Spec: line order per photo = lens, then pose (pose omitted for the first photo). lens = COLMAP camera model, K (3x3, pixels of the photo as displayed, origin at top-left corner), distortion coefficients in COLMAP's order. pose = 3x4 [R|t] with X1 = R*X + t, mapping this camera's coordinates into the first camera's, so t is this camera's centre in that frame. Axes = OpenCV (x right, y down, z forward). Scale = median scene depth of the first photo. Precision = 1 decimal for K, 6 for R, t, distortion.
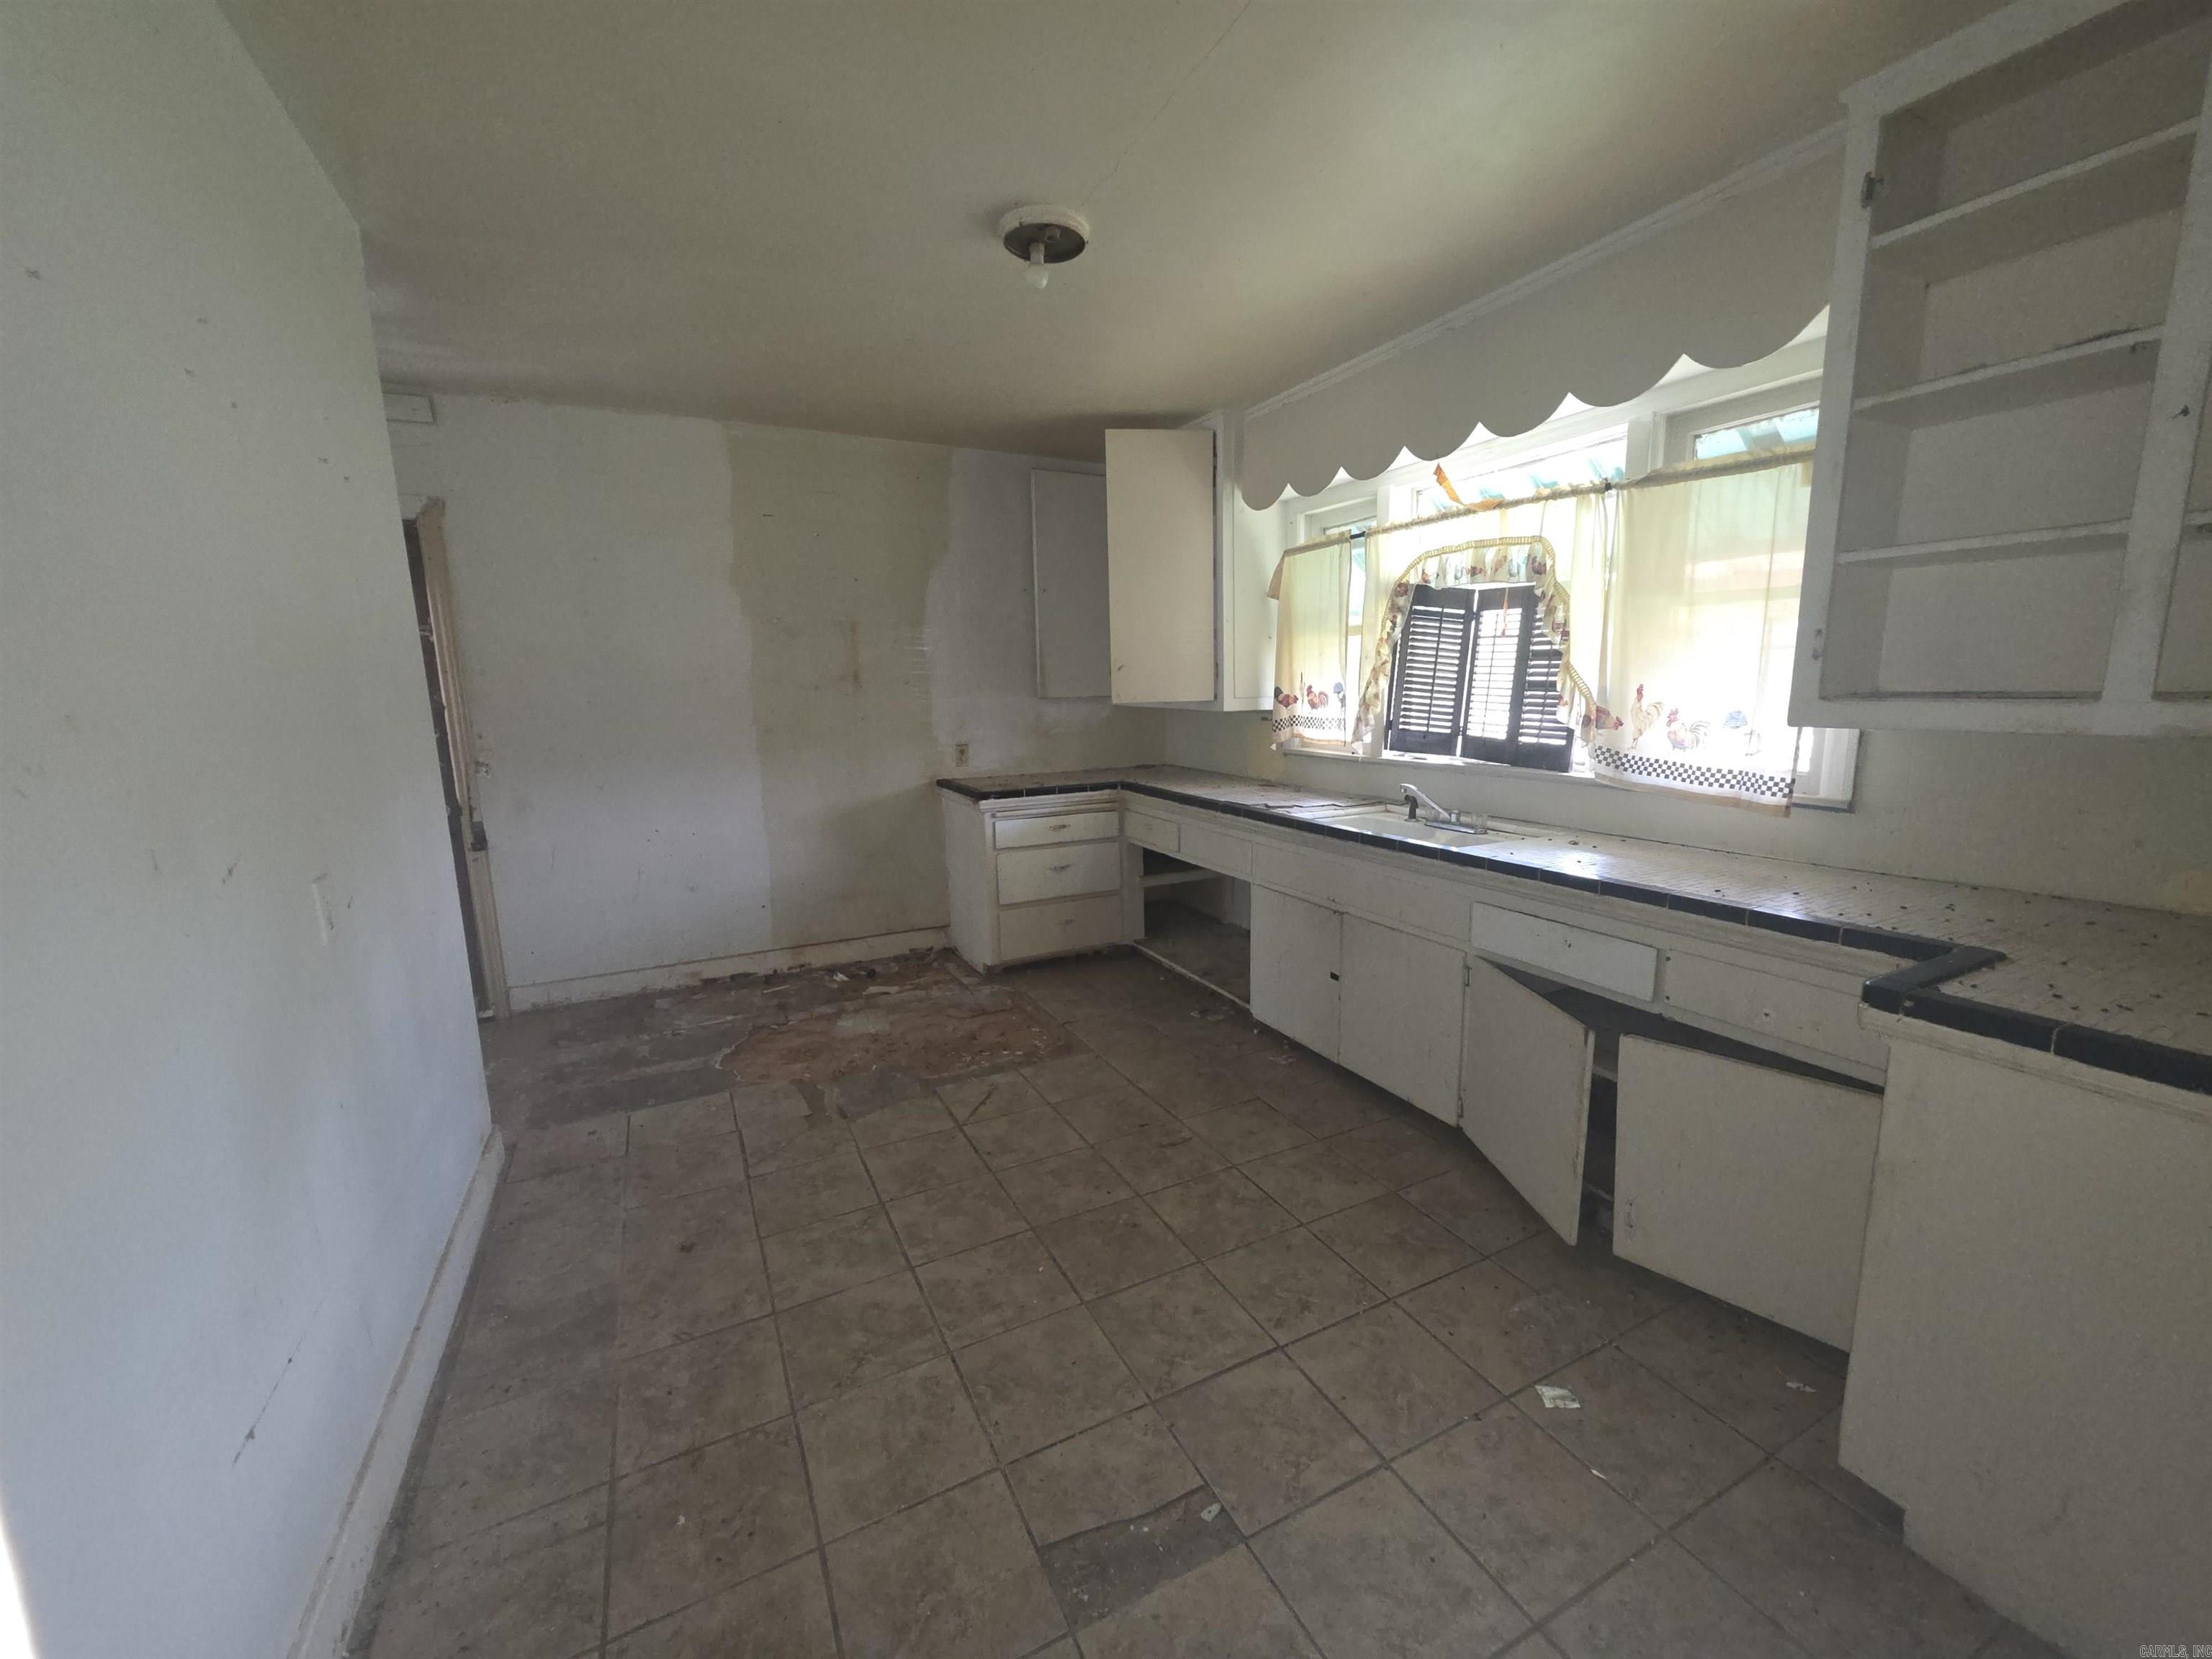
lens RADIAL K [[886.7, 0, 1116.2], [0, 886.7, 834.6], [0, 0, 1]] dist [0.001701, 0.001131]
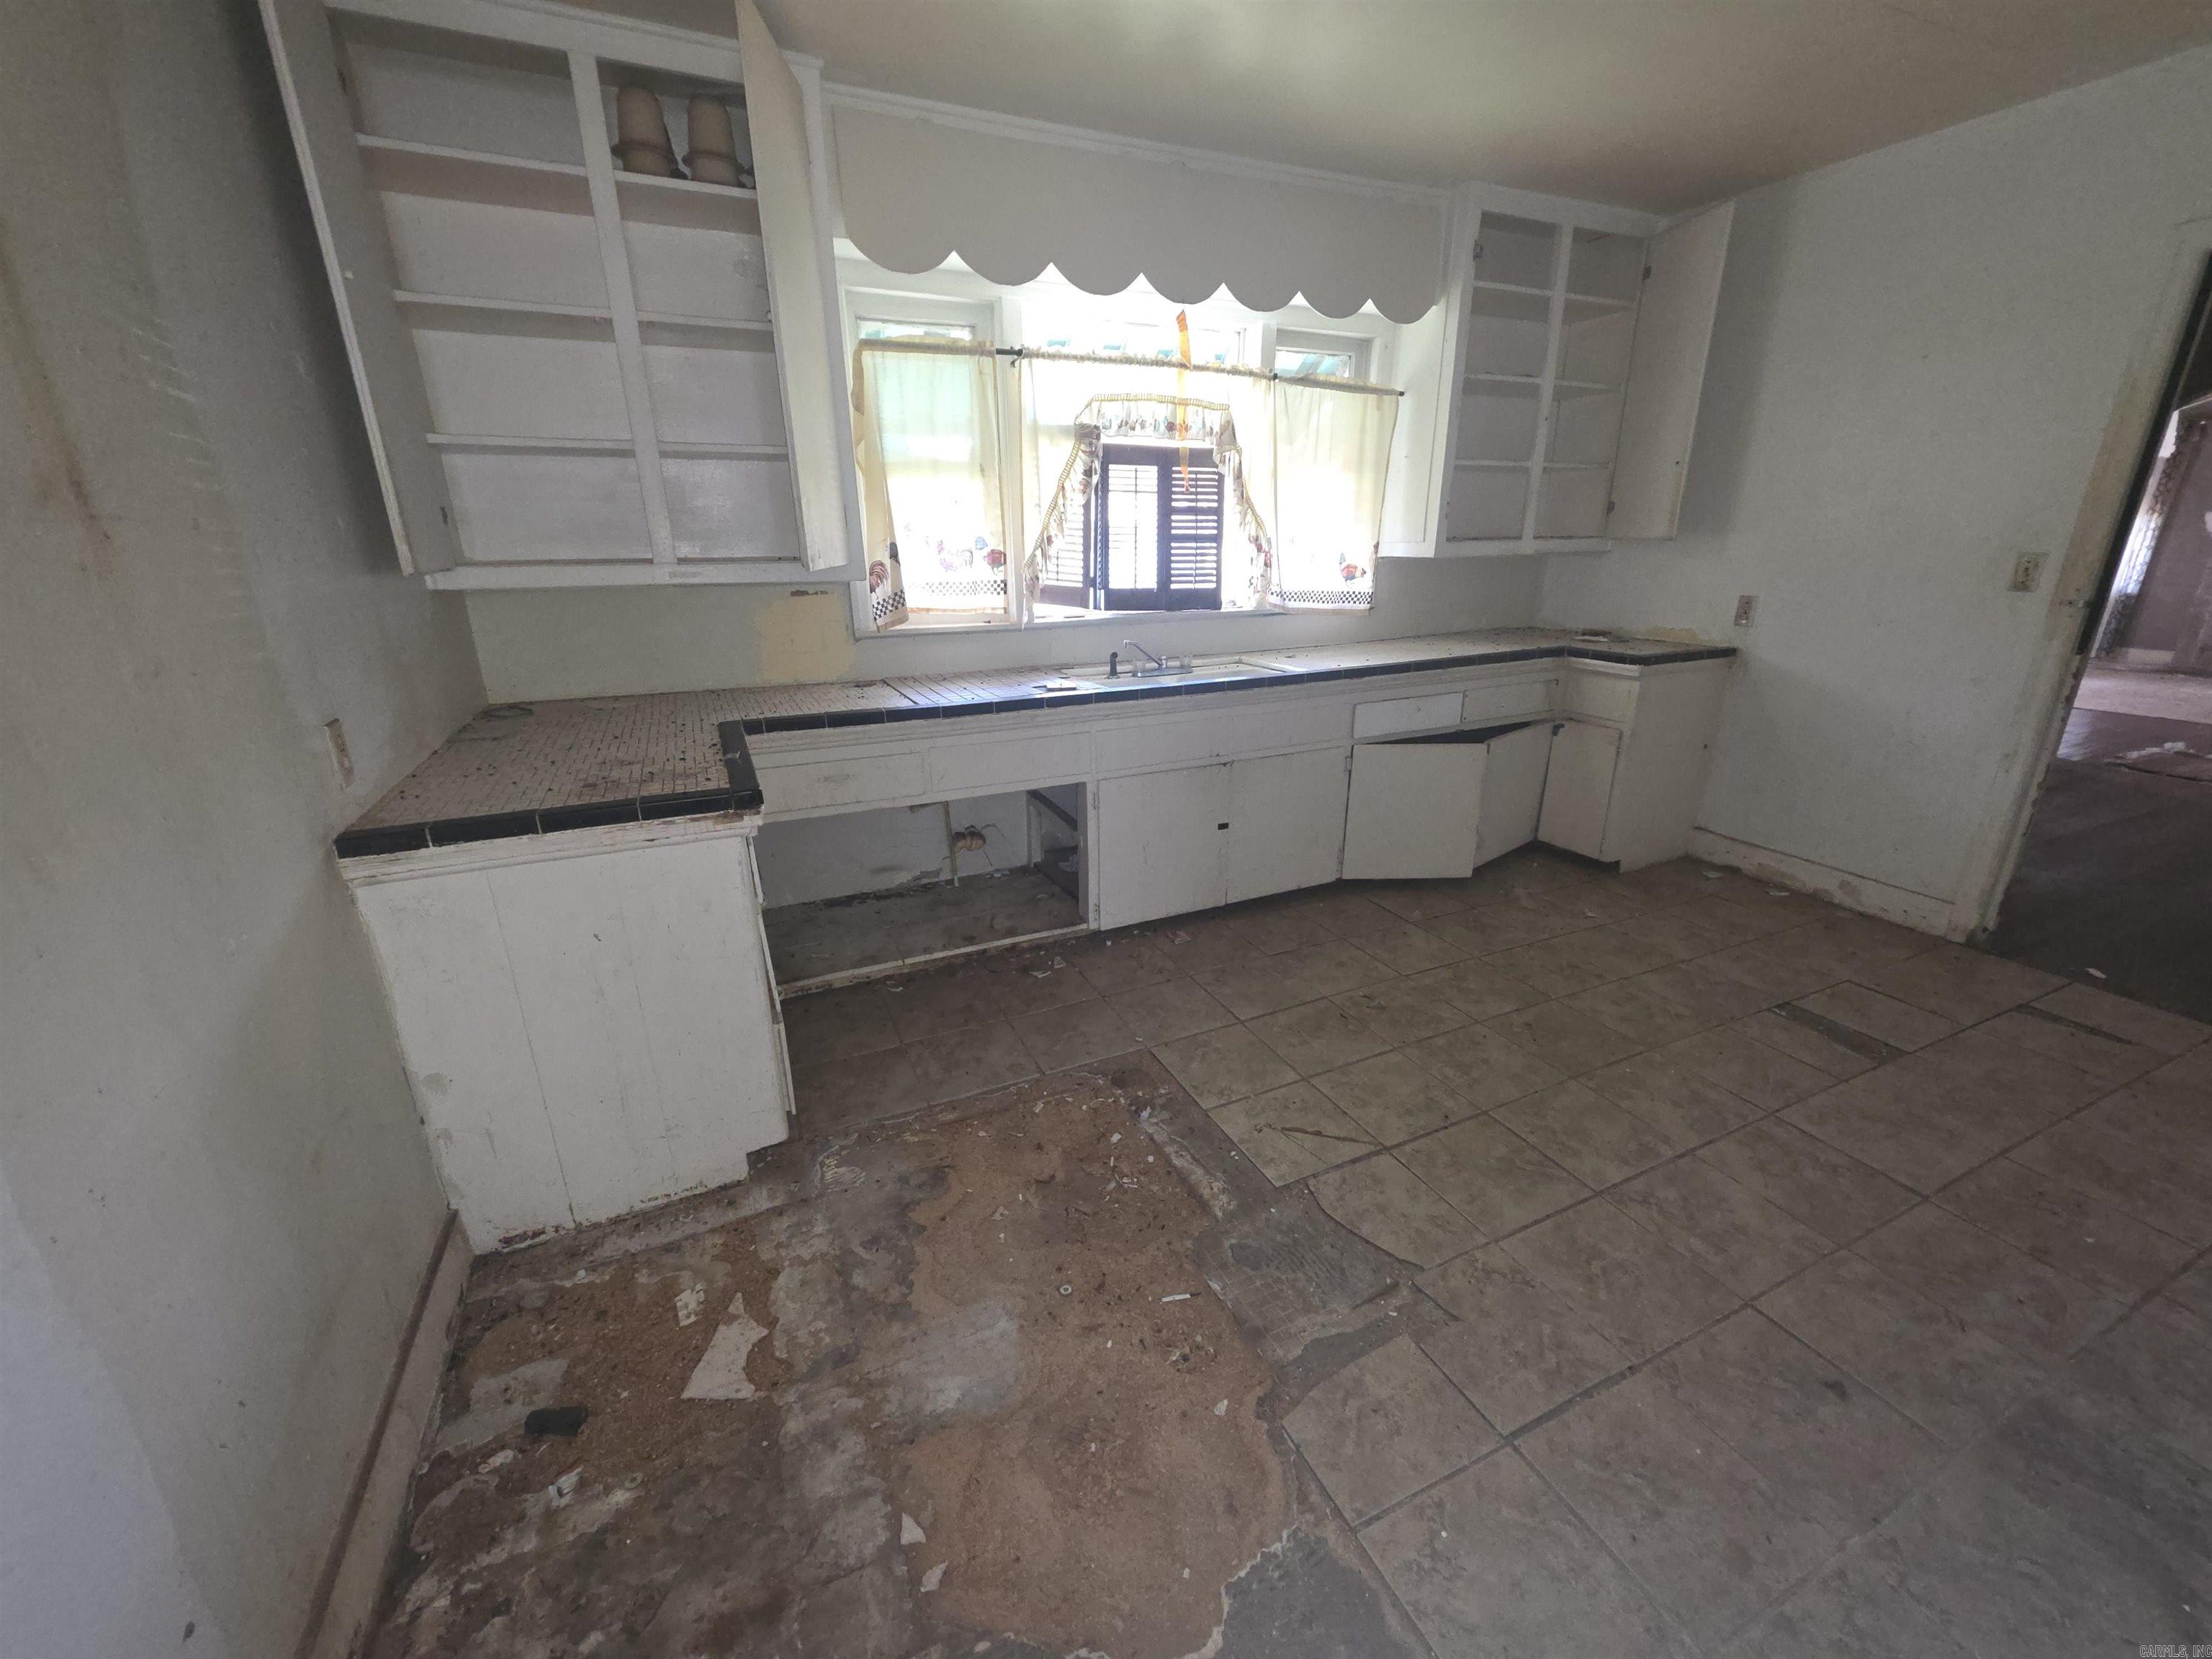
lens RADIAL K [[886.7, 0, 1109.3], [0, 886.7, 830.1], [0, 0, 1]] dist [0.001701, 0.001131]
pose [[0.033009, -0.299687, 0.953466, -0.831458], [0.183211, 0.939635, 0.288997, -0.177353], [-0.982519, 0.165146, 0.085923, 1.159250]]
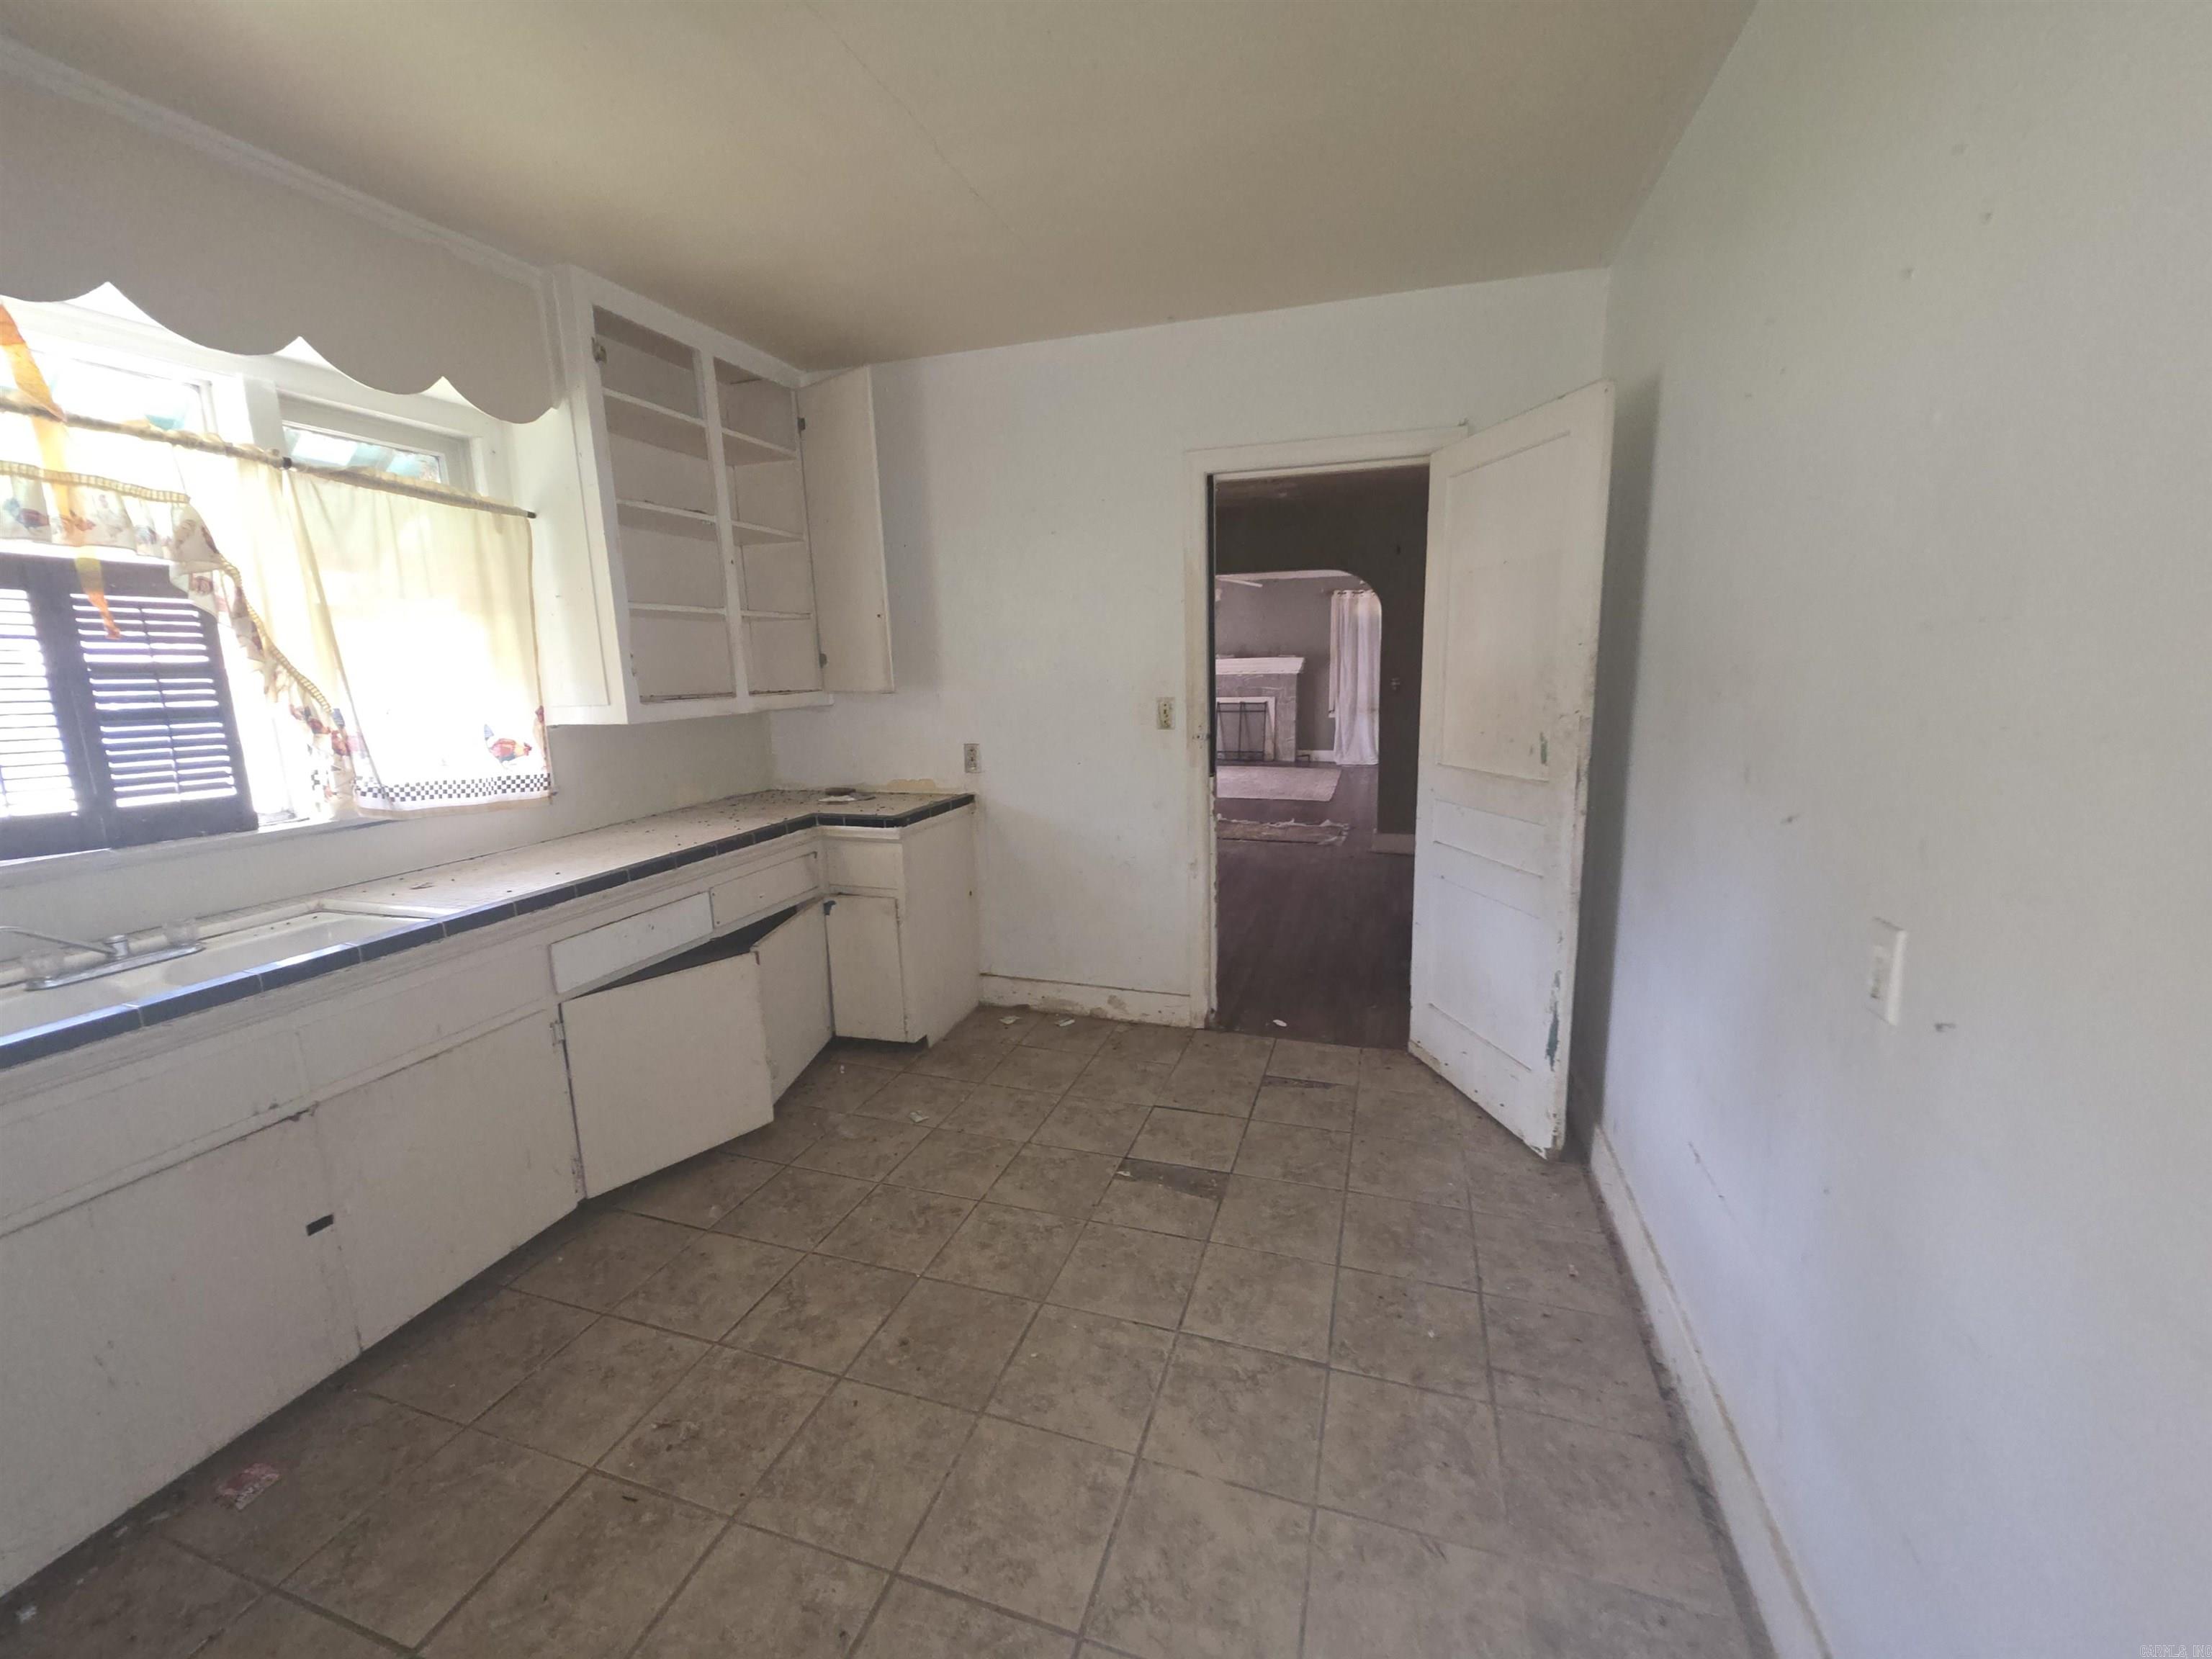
lens RADIAL K [[886.7, 0, 1116.3], [0, 886.7, 827.3], [0, 0, 1]] dist [0.001701, 0.001131]
pose [[-0.710299, -0.092348, 0.697816, -0.541867], [0.160202, 0.944131, 0.288012, -0.179296], [-0.685428, 0.316366, -0.655821, 1.049176]]
